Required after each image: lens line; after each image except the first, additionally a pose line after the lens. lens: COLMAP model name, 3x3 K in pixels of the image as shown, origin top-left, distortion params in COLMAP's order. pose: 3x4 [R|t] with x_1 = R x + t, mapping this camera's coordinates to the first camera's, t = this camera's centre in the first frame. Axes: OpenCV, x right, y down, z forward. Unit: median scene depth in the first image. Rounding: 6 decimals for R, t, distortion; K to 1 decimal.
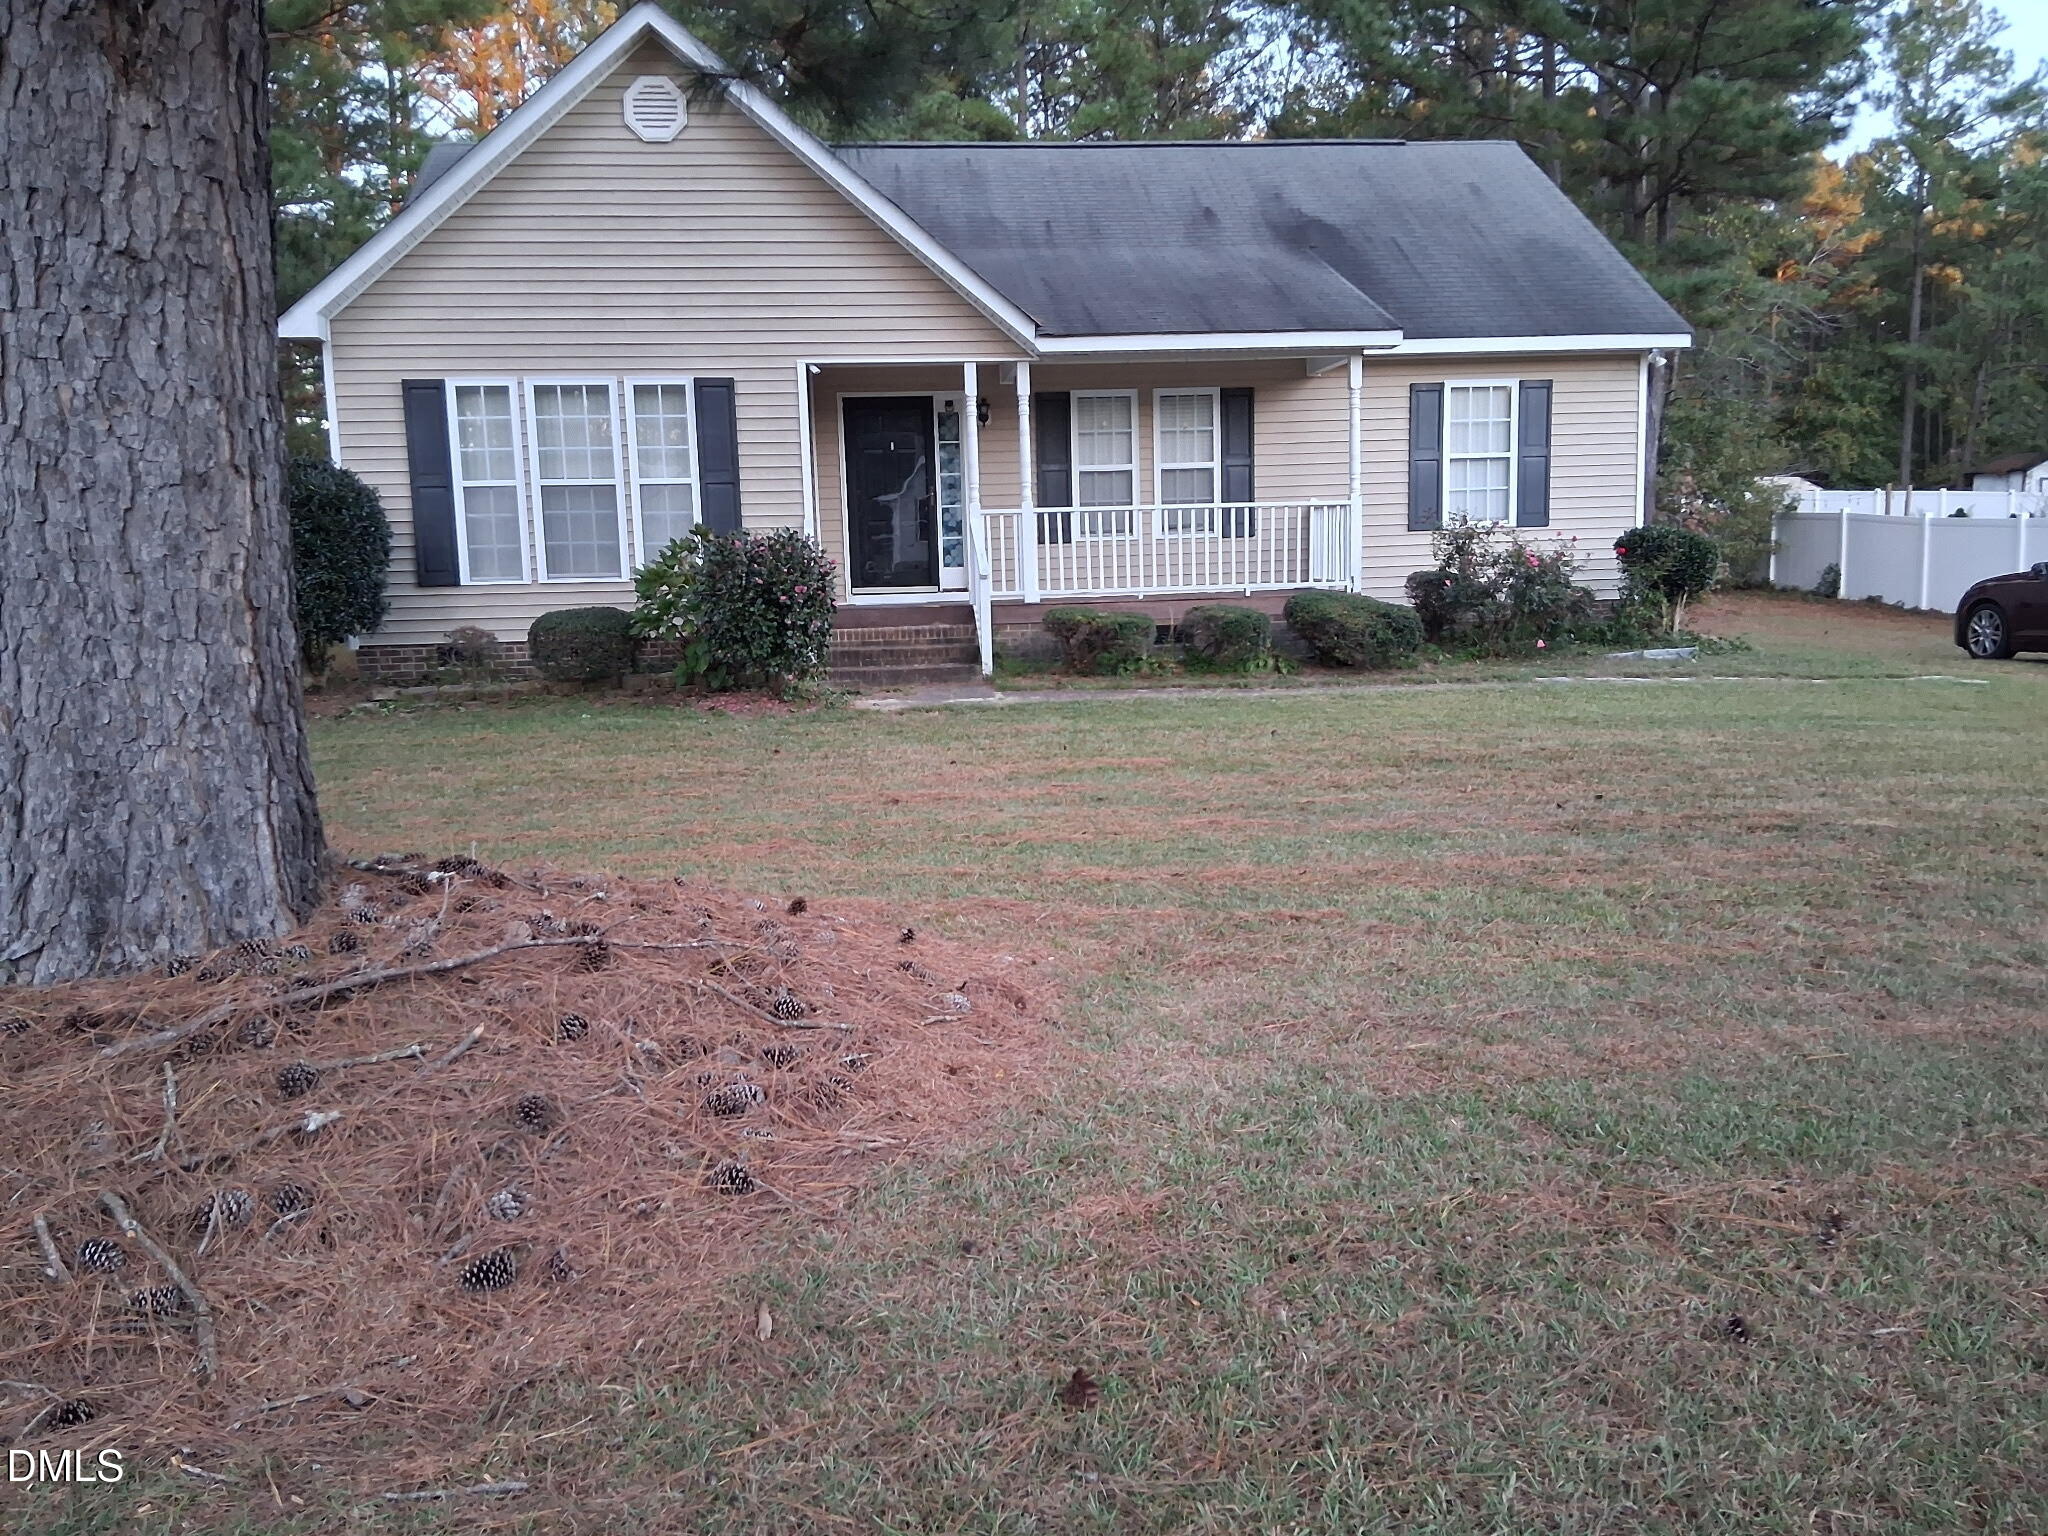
lens RADIAL K [[1597.9, 0, 1073.6], [0, 1597.9, 765.6], [0, 0, 1]] dist [0.123113, -0.190366]
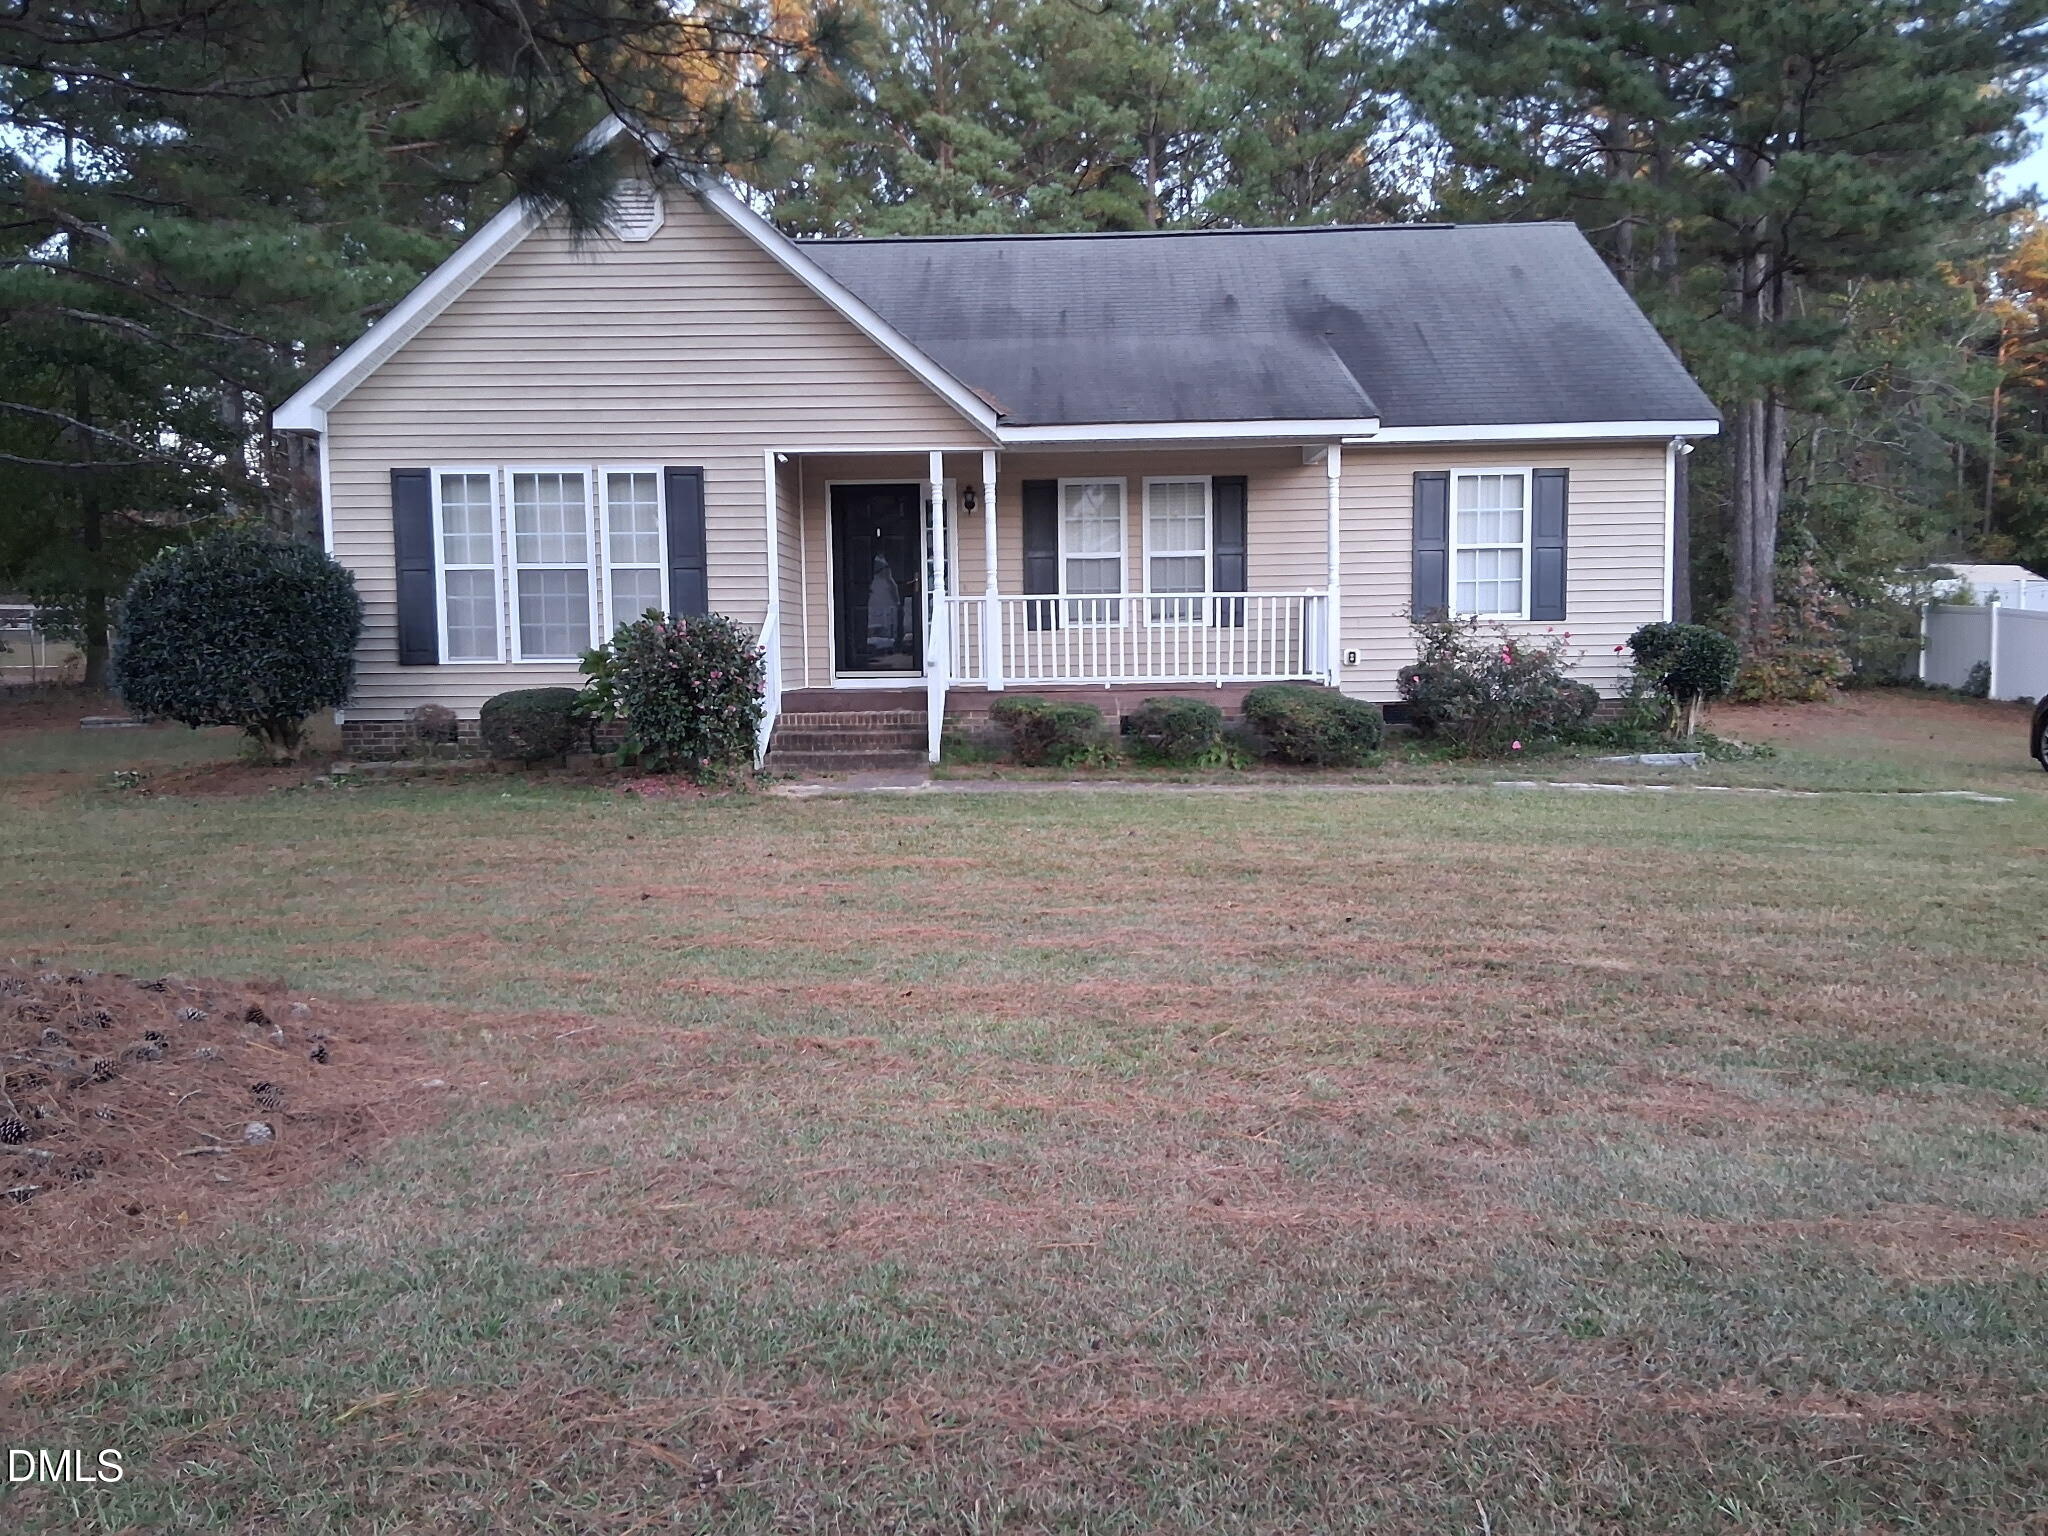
lens RADIAL K [[1597.9, 0, 1073.6], [0, 1597.9, 765.6], [0, 0, 1]] dist [0.123113, -0.190366]
pose [[0.990617, 0.025757, -0.134215, 0.157924], [-0.032075, 0.998466, -0.045121, -0.012252], [0.132847, 0.049002, 0.989924, 0.029352]]
